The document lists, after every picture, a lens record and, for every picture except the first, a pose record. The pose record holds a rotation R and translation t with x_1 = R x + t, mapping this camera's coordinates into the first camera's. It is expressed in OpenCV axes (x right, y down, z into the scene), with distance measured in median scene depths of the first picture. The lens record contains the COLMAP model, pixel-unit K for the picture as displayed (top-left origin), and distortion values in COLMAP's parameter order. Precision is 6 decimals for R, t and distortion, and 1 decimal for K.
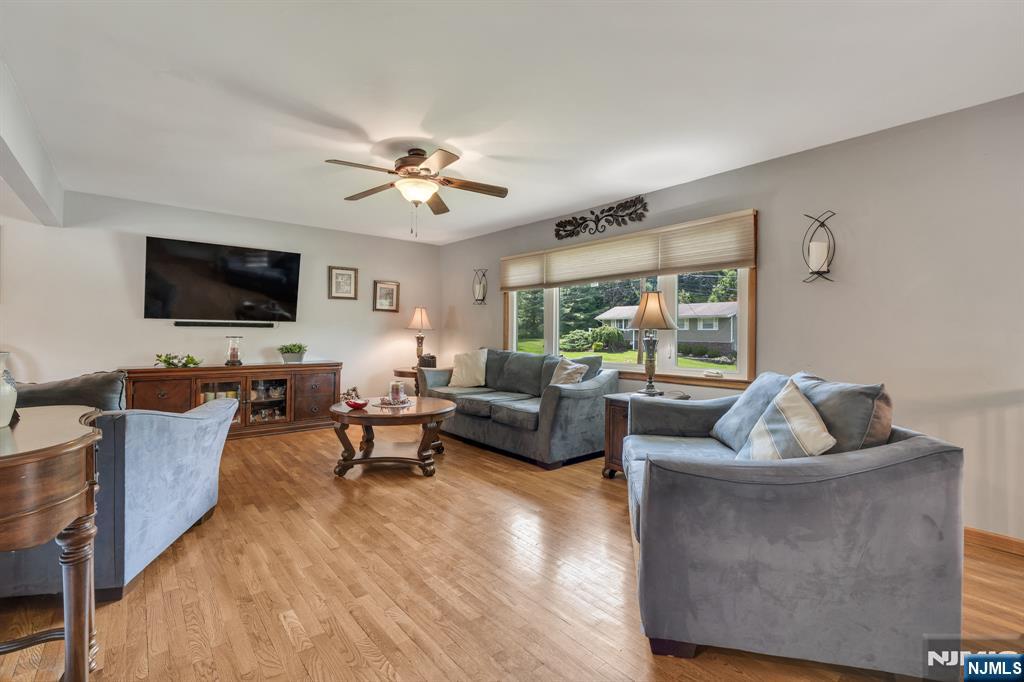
lens RADIAL K [[448.8, 0, 515.6], [0, 448.8, 336.0], [0, 0, 1]] dist [-0.001622, 0.000174]
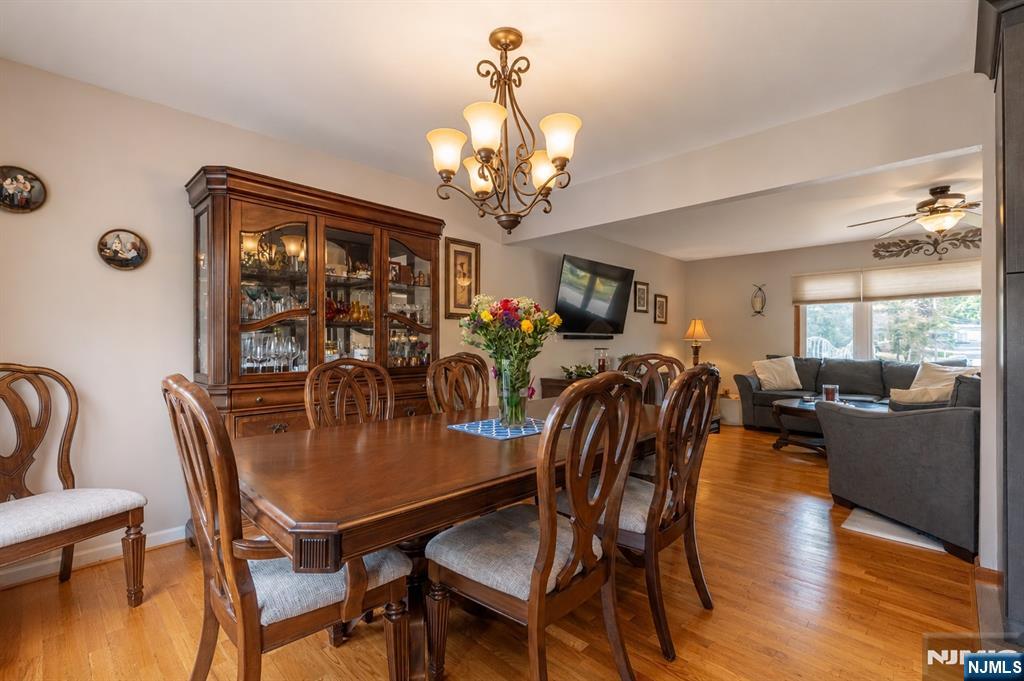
lens RADIAL K [[465.0, 0, 508.4], [0, 465.0, 343.0], [0, 0, 1]] dist [0.003423, 0.000273]
pose [[0.997613, -0.012133, 0.067975, -0.966767], [0.012895, 0.999859, -0.010782, -0.001175], [-0.067835, 0.011633, 0.997629, -0.120978]]
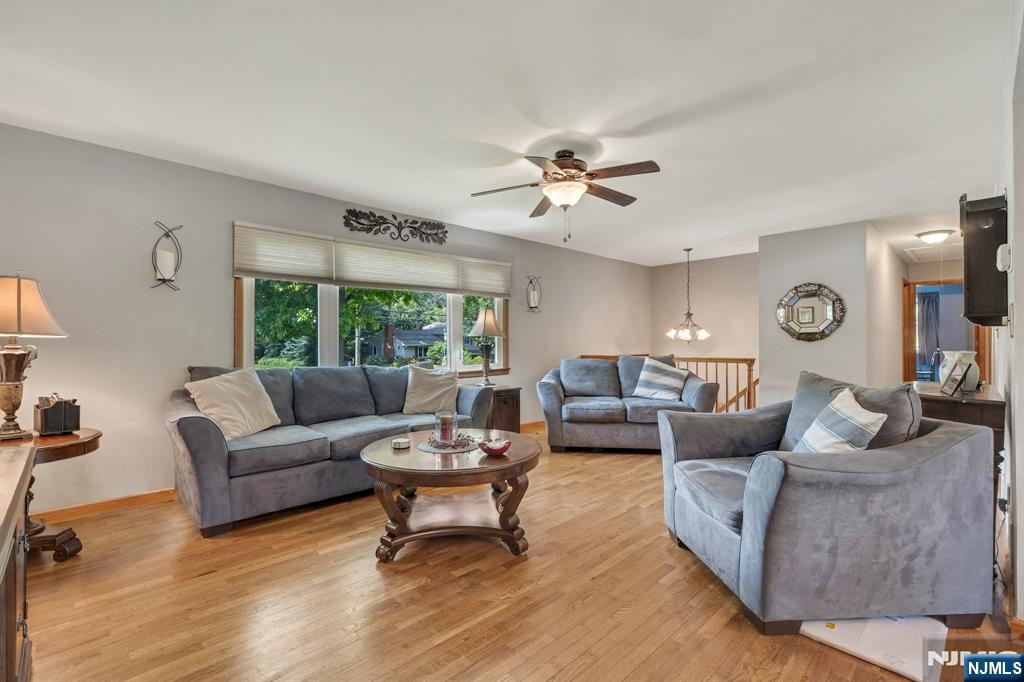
lens RADIAL K [[448.8, 0, 508.6], [0, 448.8, 341.8], [0, 0, 1]] dist [-0.001622, 0.000174]
pose [[-0.044517, -0.004447, 0.998999, -0.793107], [0.015966, 0.999859, 0.005162, -0.004347], [-0.998881, 0.016180, -0.044440, 0.775540]]
